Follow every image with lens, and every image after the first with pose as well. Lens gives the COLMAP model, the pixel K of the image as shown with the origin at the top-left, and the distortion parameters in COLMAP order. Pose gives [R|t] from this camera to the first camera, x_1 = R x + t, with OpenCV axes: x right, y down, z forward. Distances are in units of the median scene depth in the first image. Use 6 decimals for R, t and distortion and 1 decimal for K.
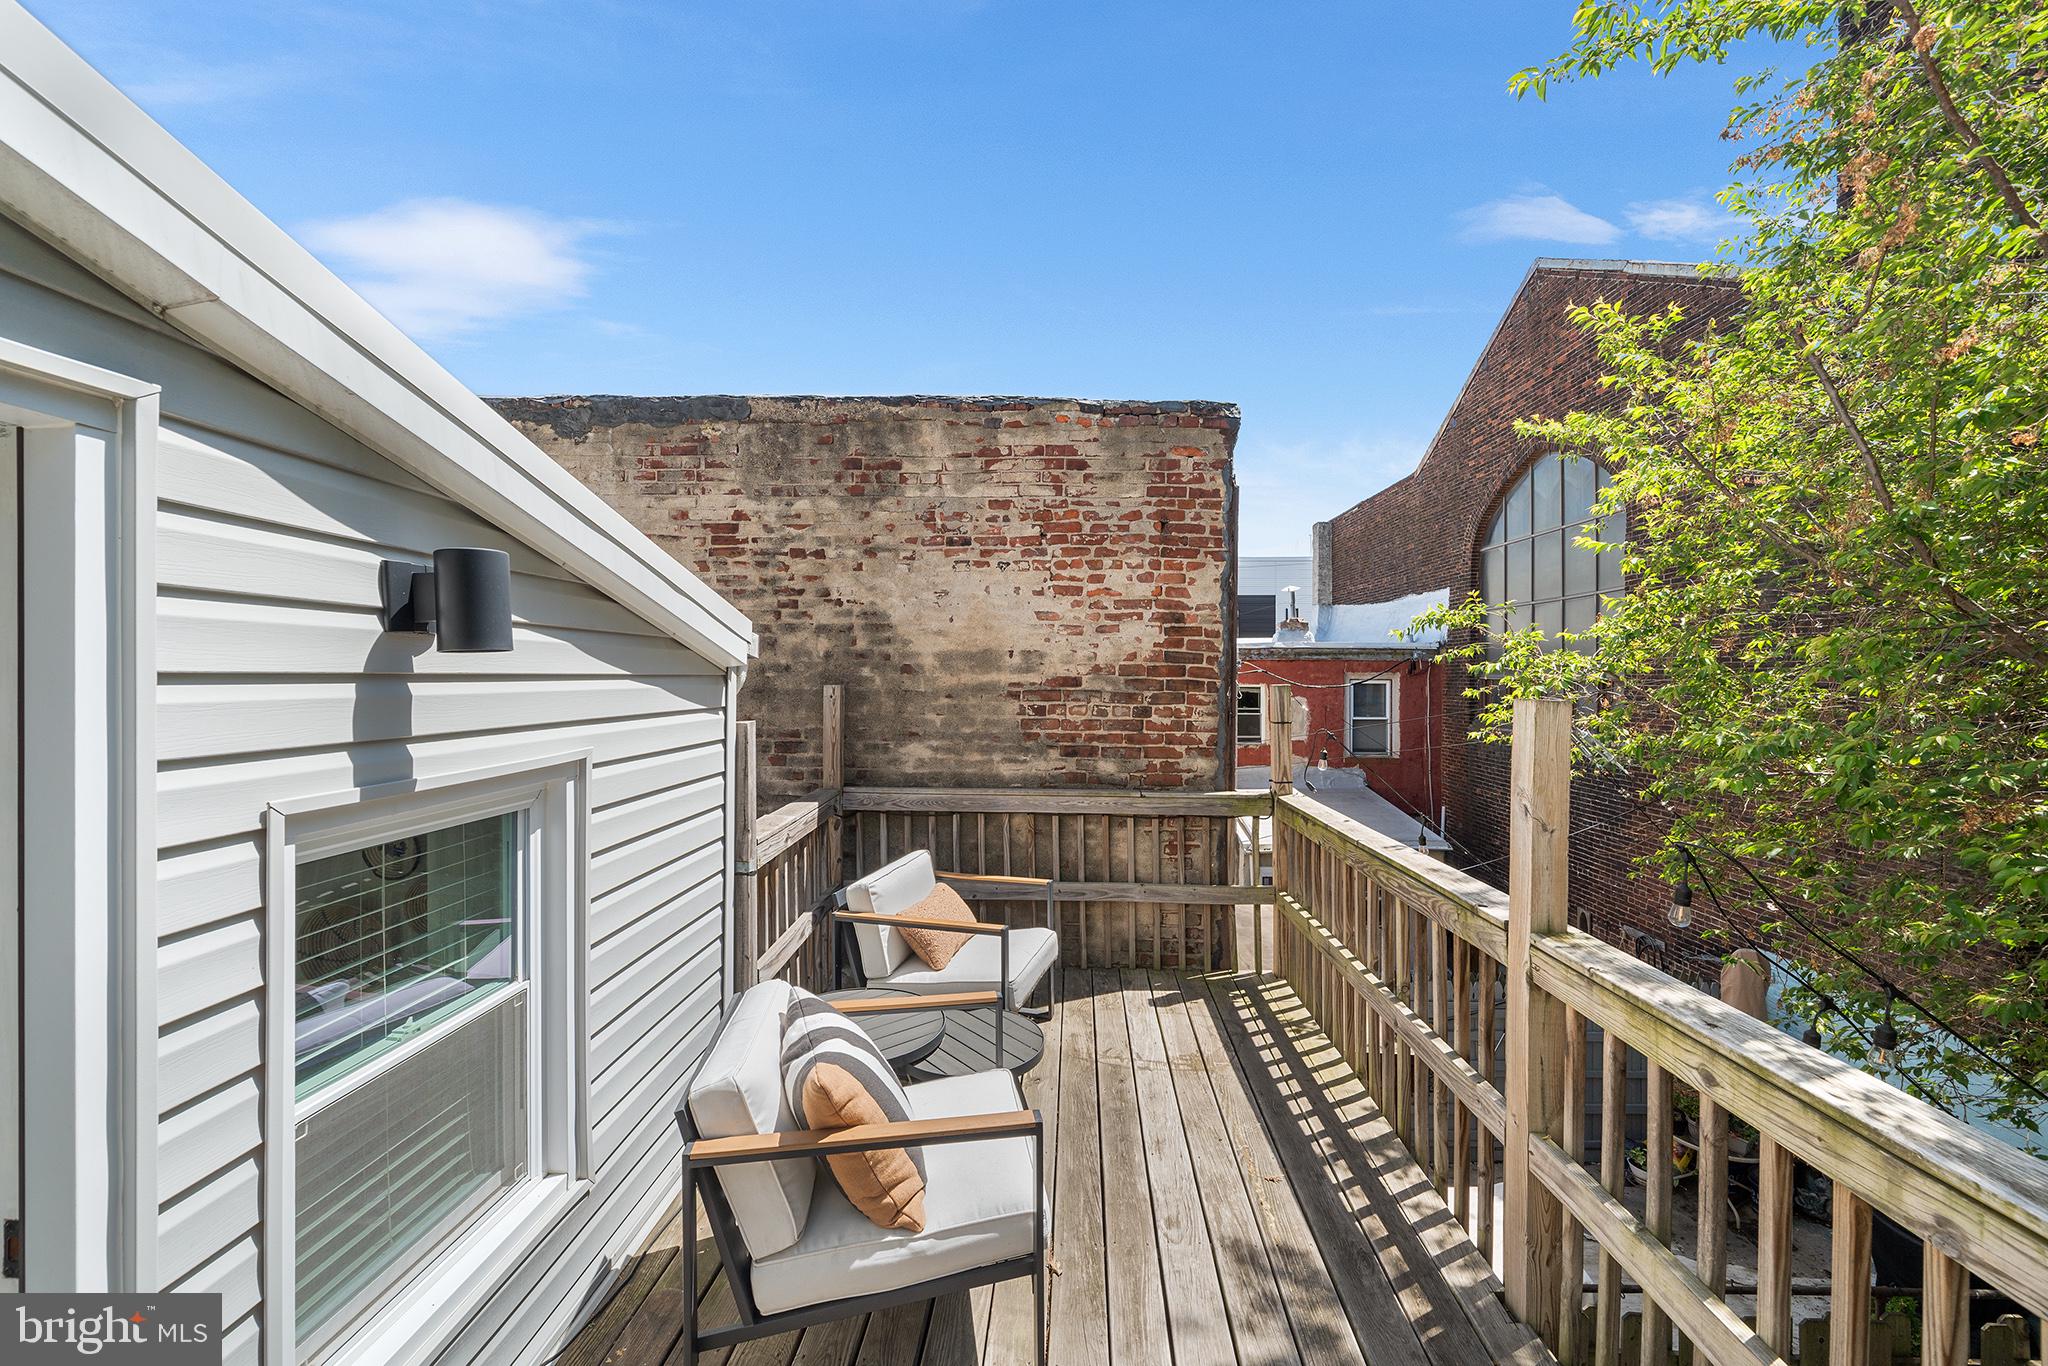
lens RADIAL K [[819.9, 0, 1032.5], [0, 819.9, 696.5], [0, 0, 1]] dist [-0.000548, -0.000100]
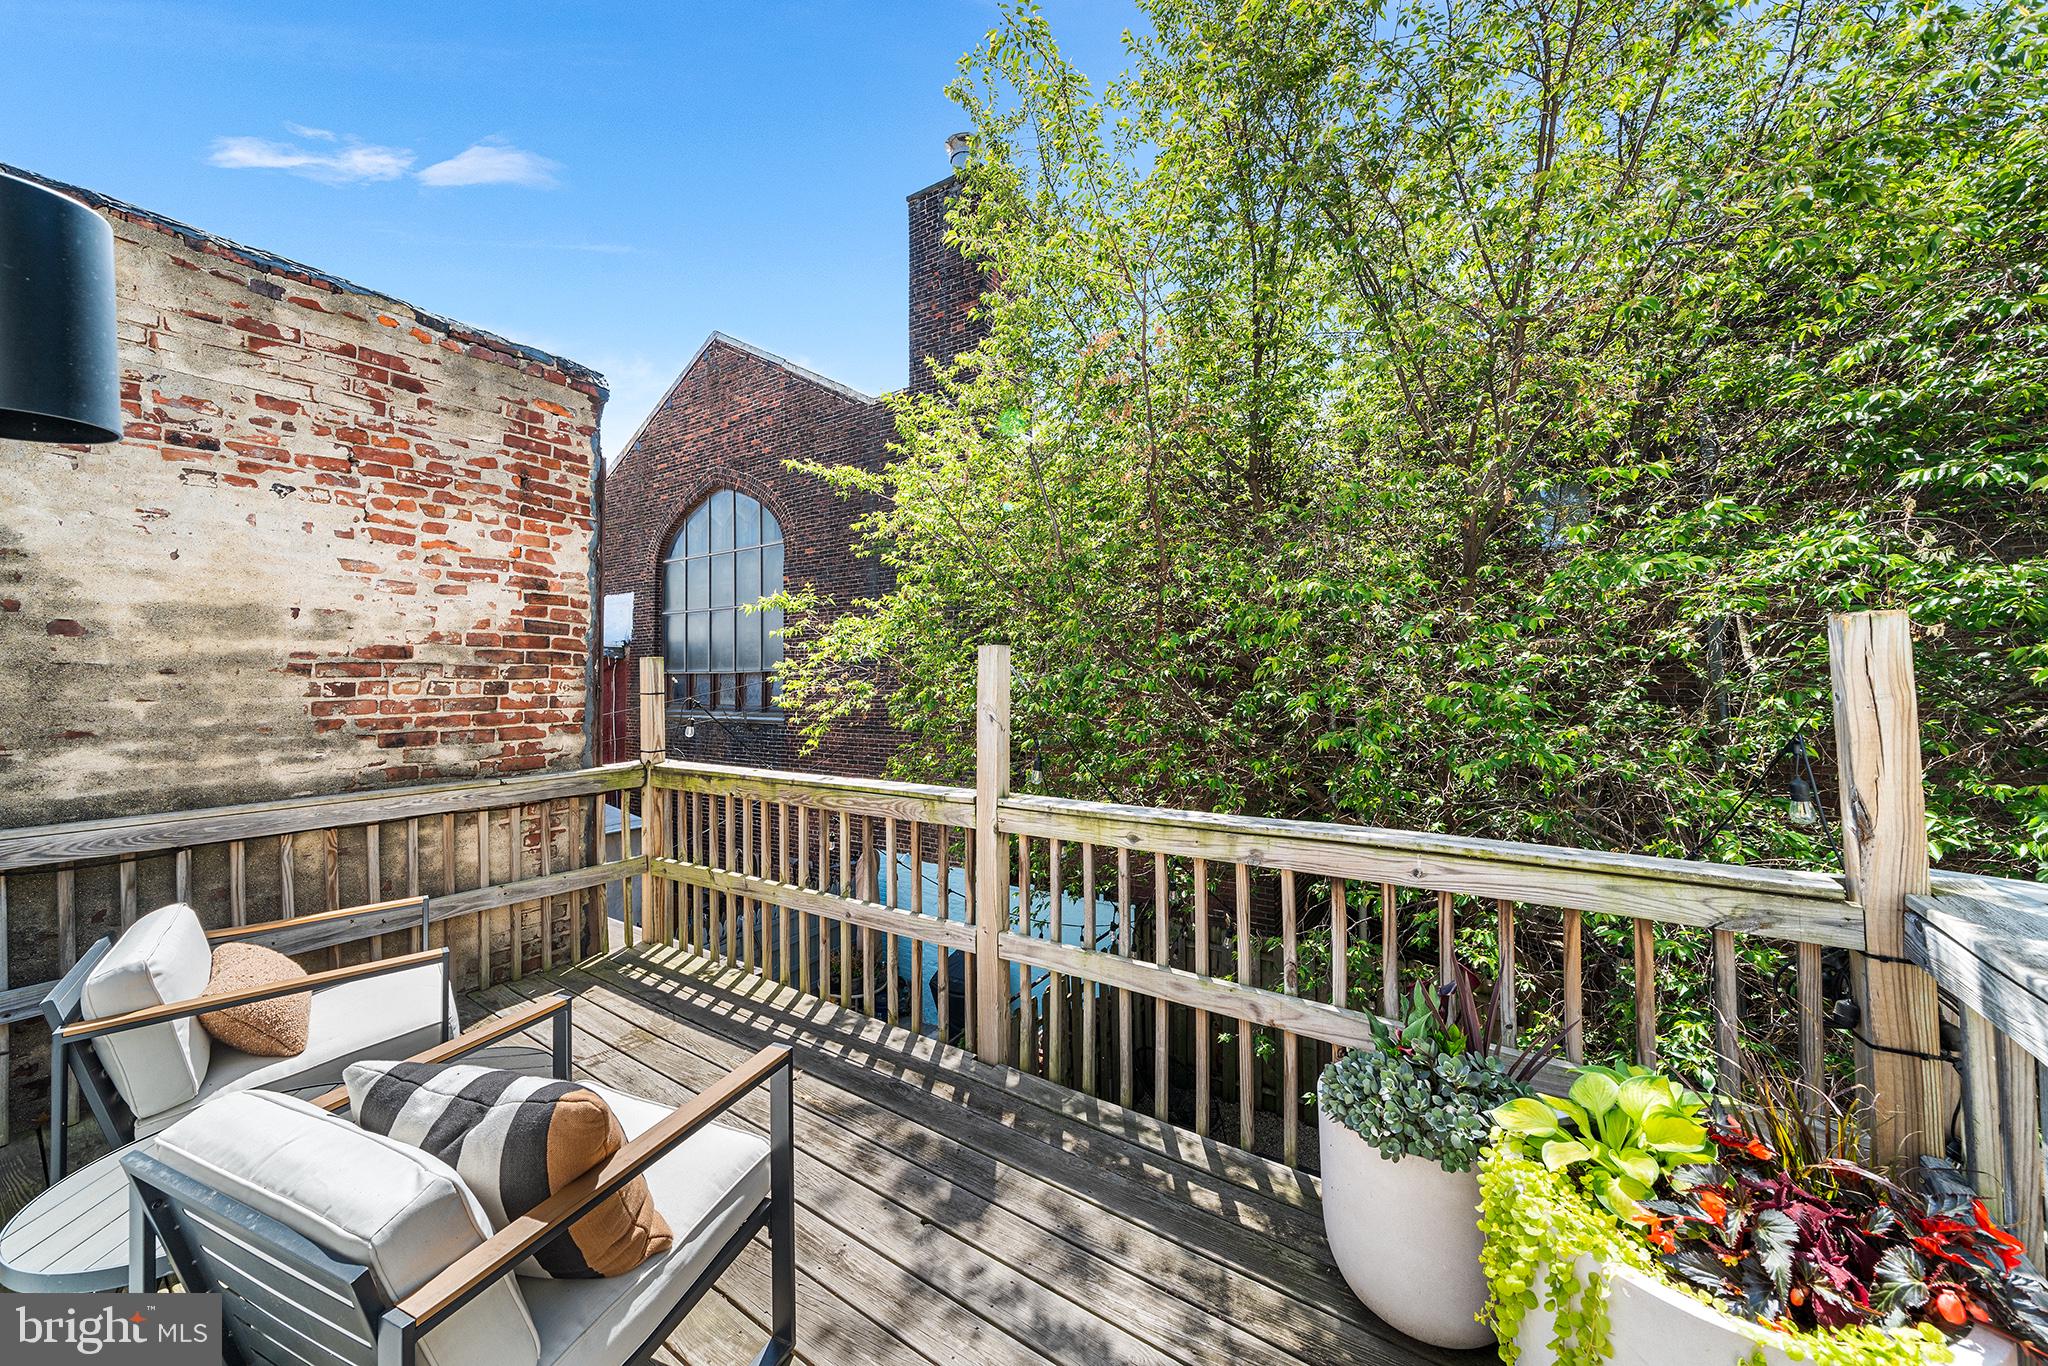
lens RADIAL K [[732.9, 0, 1026.8], [0, 732.9, 670.6], [0, 0, 1]] dist [-0.000743, -0.000280]
pose [[0.527092, -0.009242, 0.849758, -0.236802], [0.039474, 0.999128, -0.013618, 0.033834], [-0.848891, 0.040721, 0.526997, 0.107738]]
